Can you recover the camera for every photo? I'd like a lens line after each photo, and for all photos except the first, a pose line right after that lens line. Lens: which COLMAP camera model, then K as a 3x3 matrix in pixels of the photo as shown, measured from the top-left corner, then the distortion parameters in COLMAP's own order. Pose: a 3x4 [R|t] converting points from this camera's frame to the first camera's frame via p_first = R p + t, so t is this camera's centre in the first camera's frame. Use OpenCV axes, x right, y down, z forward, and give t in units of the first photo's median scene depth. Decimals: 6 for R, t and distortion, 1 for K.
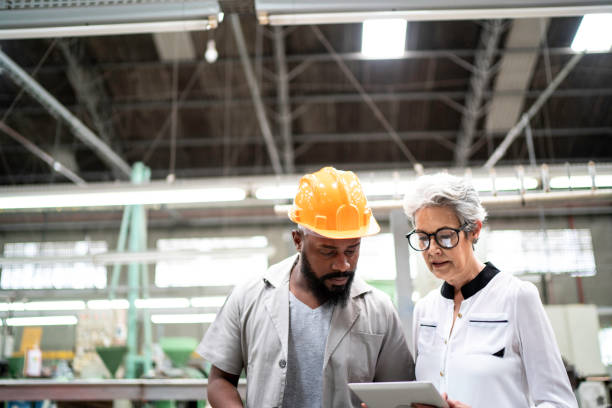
lens RADIAL K [[599.2, 0, 306.0], [0, 599.2, 204.0], [0, 0, 1]] dist [-0.085331, 0.099762]
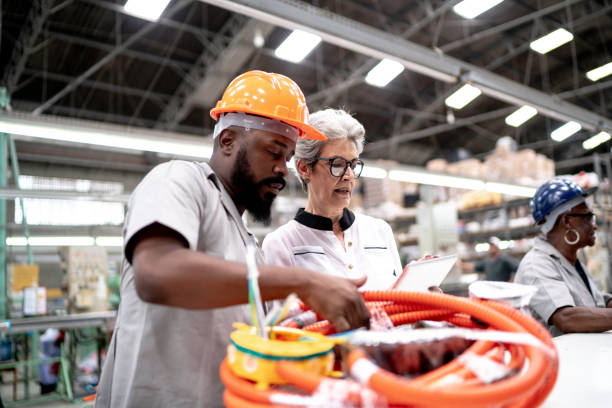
lens RADIAL K [[599.2, 0, 306.0], [0, 599.2, 204.0], [0, 0, 1]] dist [-0.085331, 0.099762]
pose [[0.716164, 0.077145, 0.693655, -0.712466], [-0.136577, 0.990148, 0.030890, 0.019643], [-0.684438, -0.116860, 0.719644, 0.017507]]
